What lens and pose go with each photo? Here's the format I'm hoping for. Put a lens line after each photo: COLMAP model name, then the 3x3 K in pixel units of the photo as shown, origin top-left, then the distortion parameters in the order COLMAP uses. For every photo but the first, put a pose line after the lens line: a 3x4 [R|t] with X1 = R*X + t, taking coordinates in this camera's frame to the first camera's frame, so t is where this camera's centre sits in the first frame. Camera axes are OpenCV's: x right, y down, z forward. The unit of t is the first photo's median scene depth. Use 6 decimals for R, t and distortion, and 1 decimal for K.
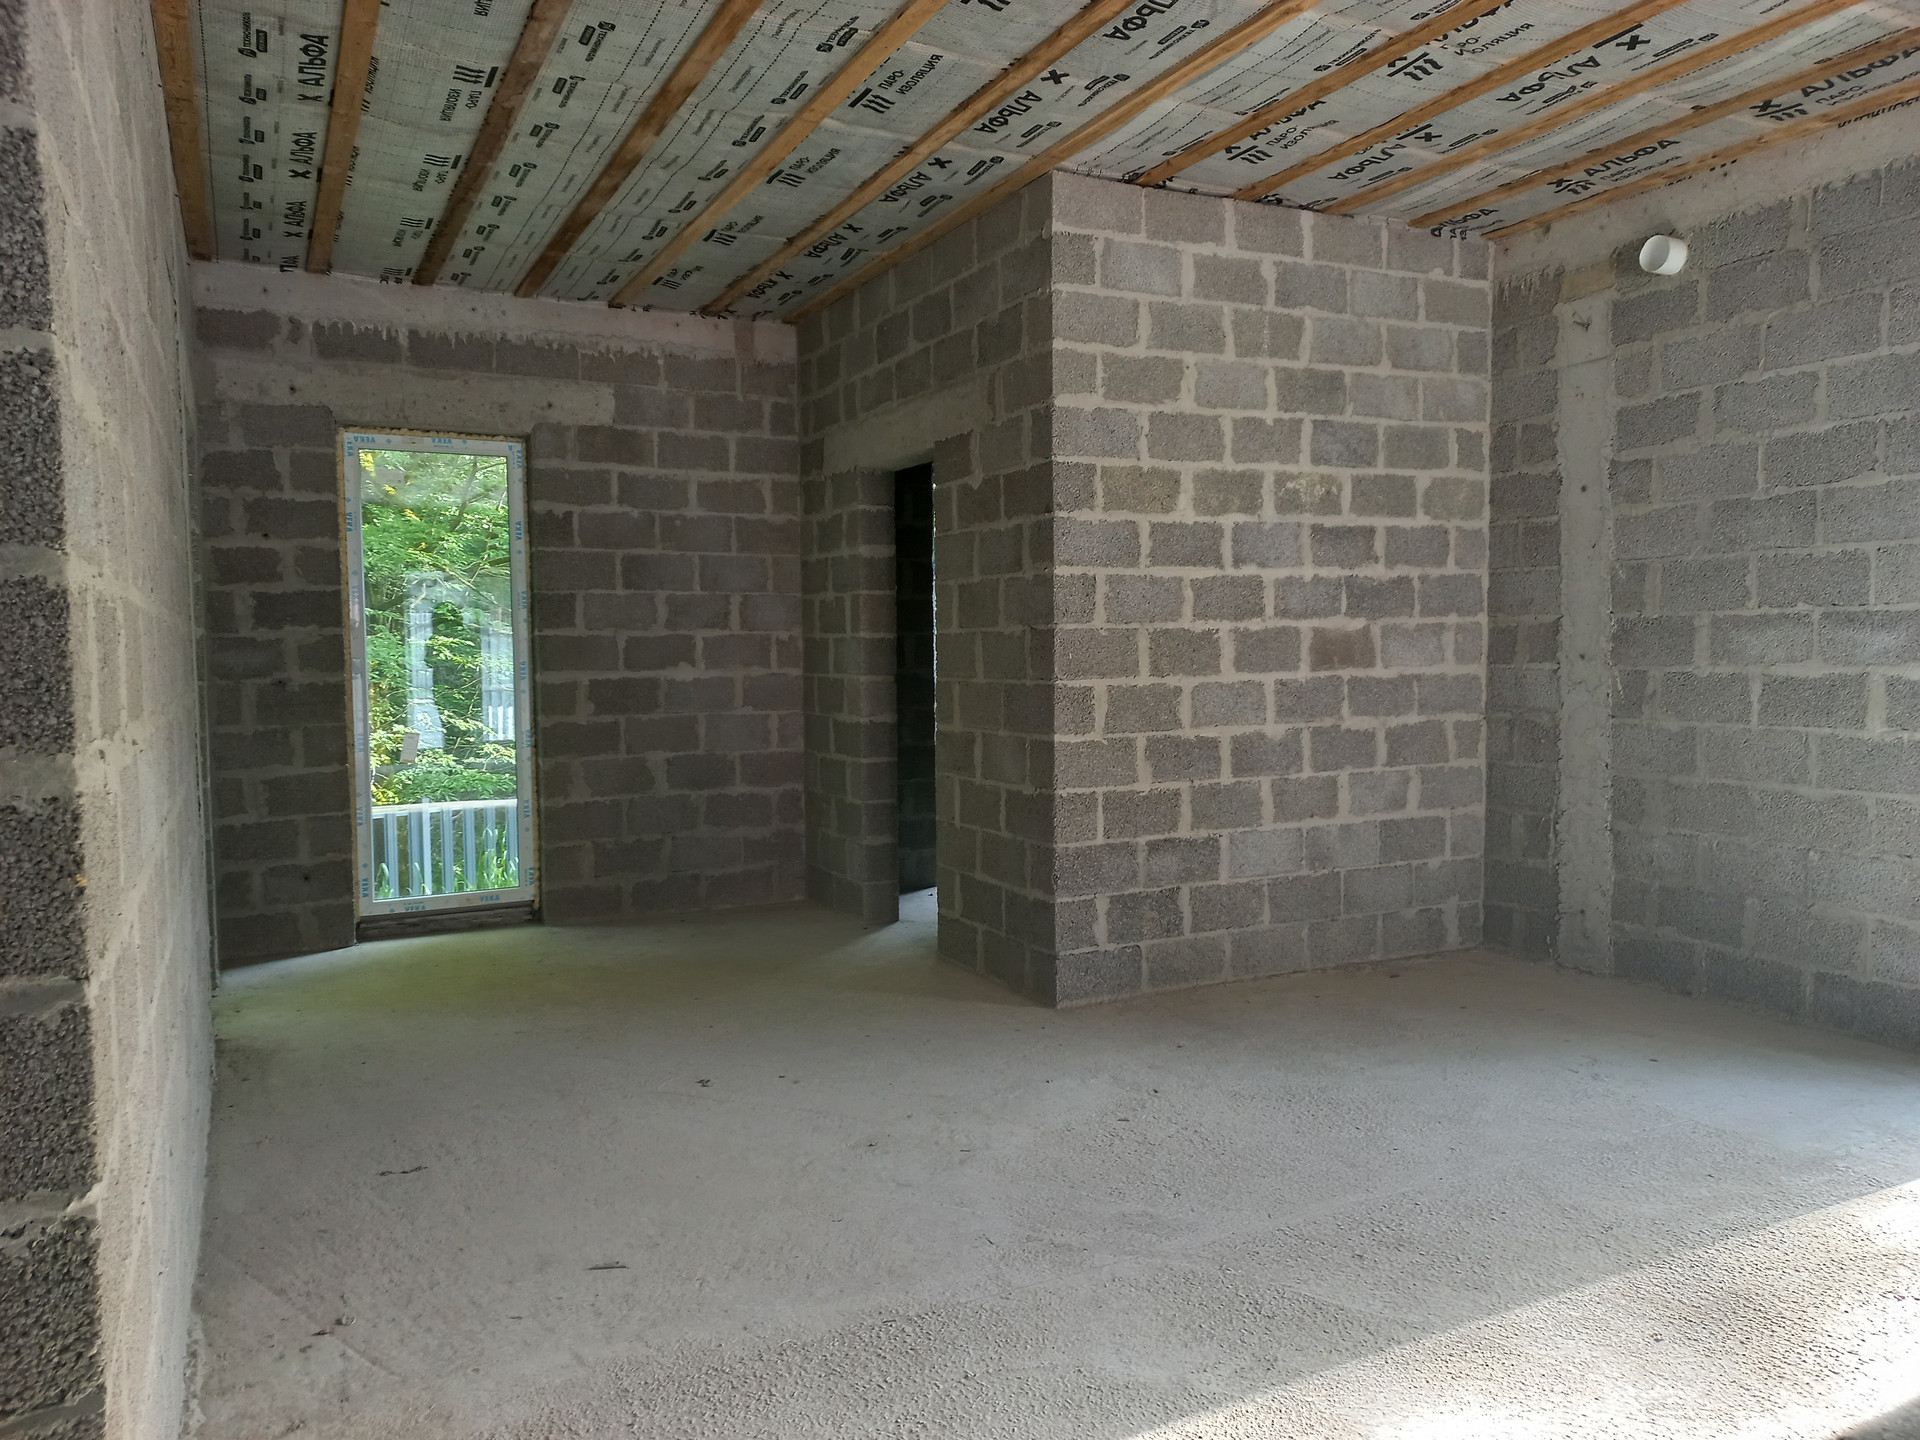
lens RADIAL K [[1368.4, 0, 960.0], [0, 1368.4, 720.0], [0, 0, 1]] dist [0.069743, 0.002386]
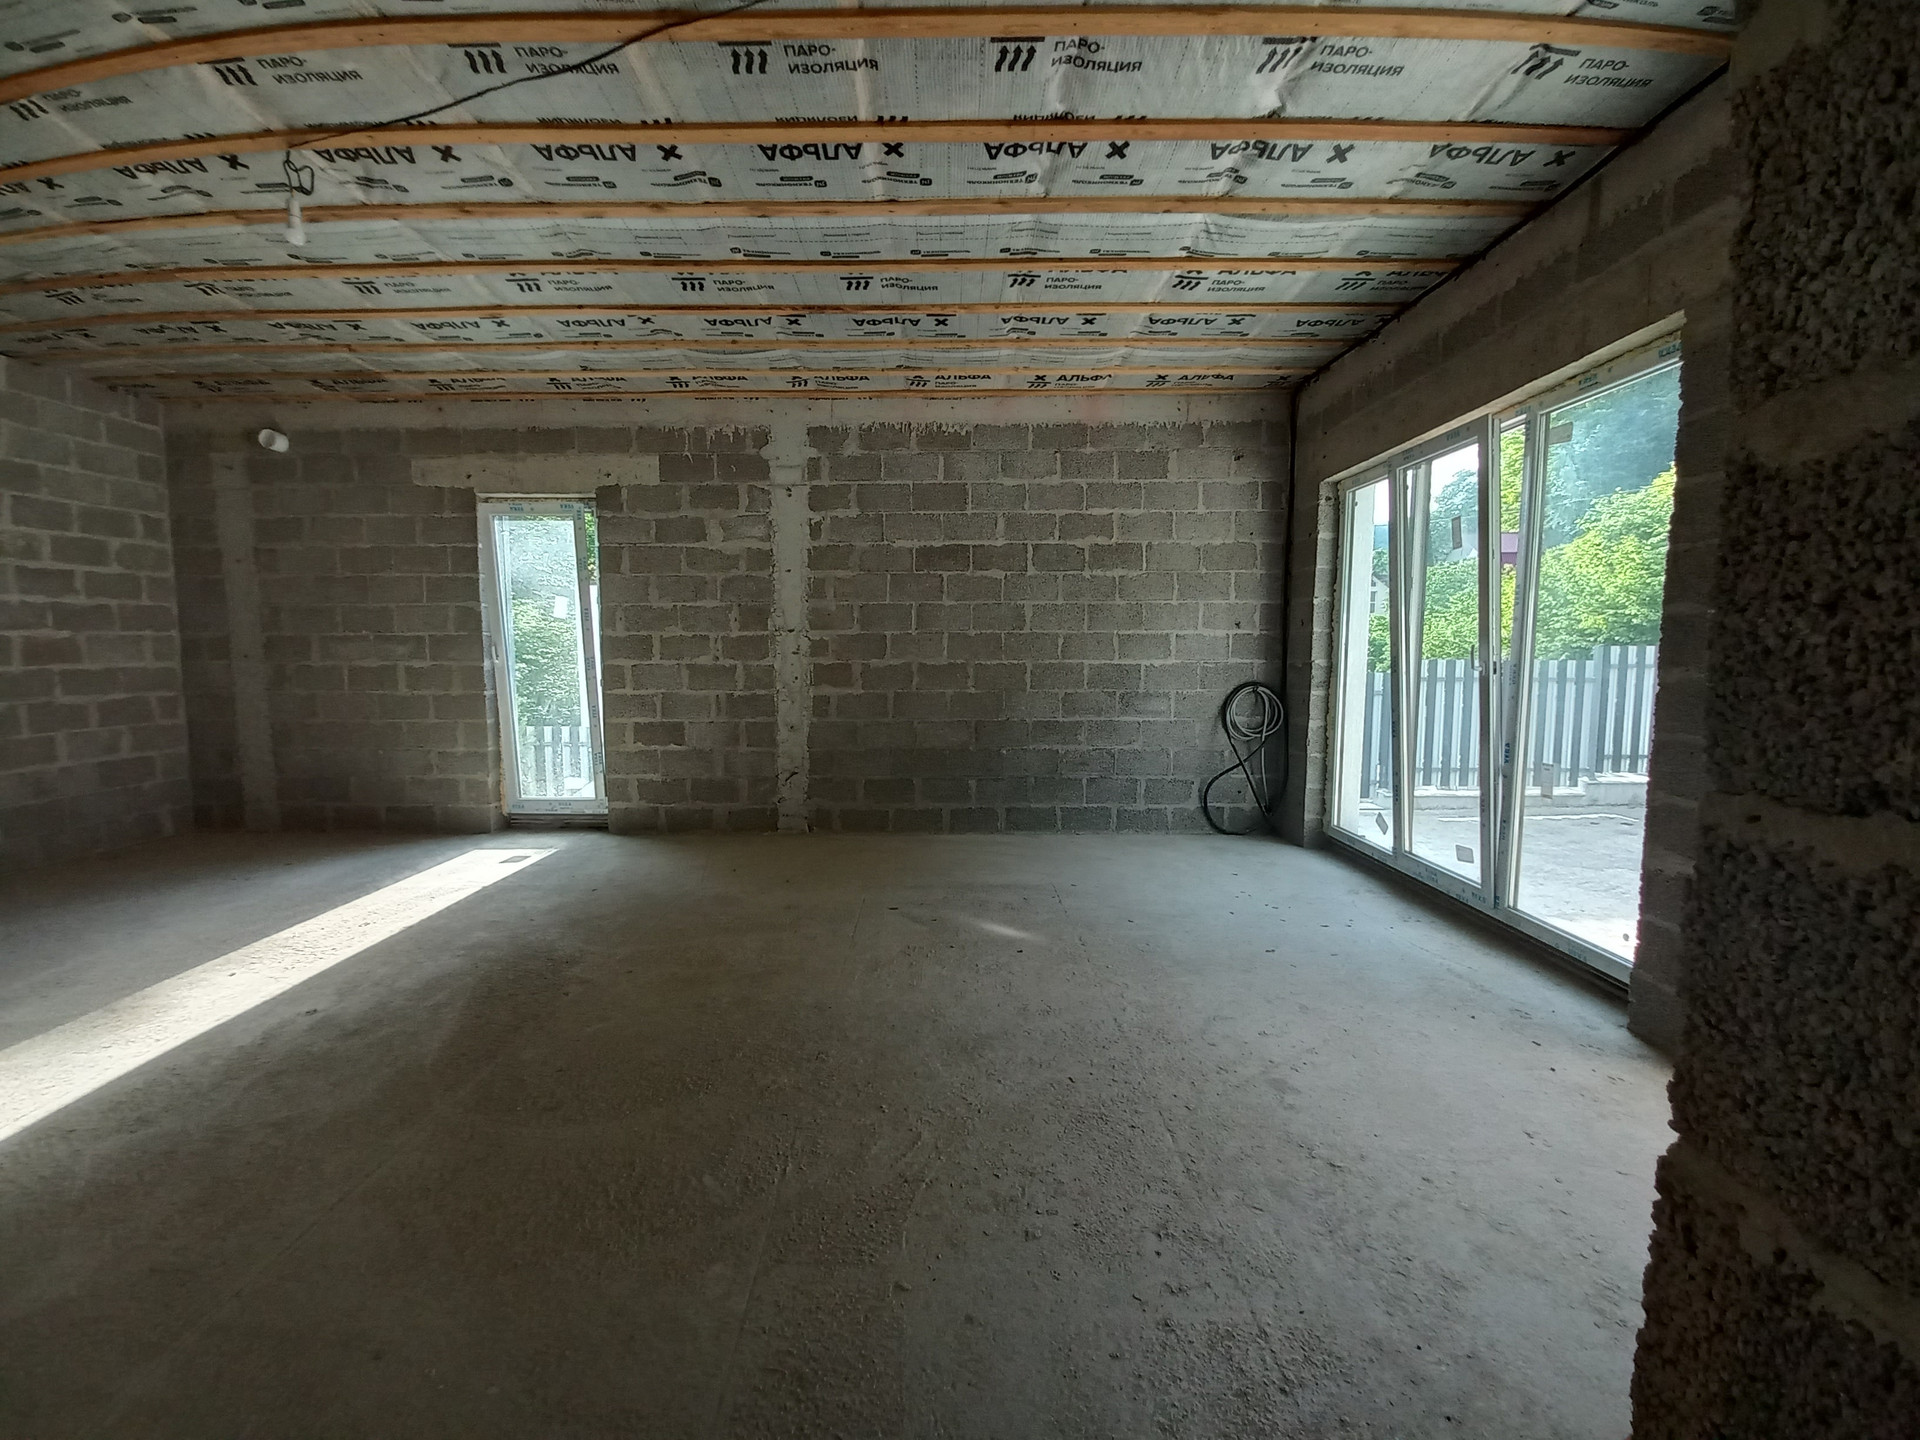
lens RADIAL K [[757.1, 0, 945.1], [0, 757.1, 717.9], [0, 0, 1]] dist [0.012067, -0.013542]
pose [[0.466625, -0.066839, 0.881926, 0.007741], [0.041076, 0.997702, 0.053880, 0.017216], [-0.883501, 0.011084, 0.468298, -0.240040]]
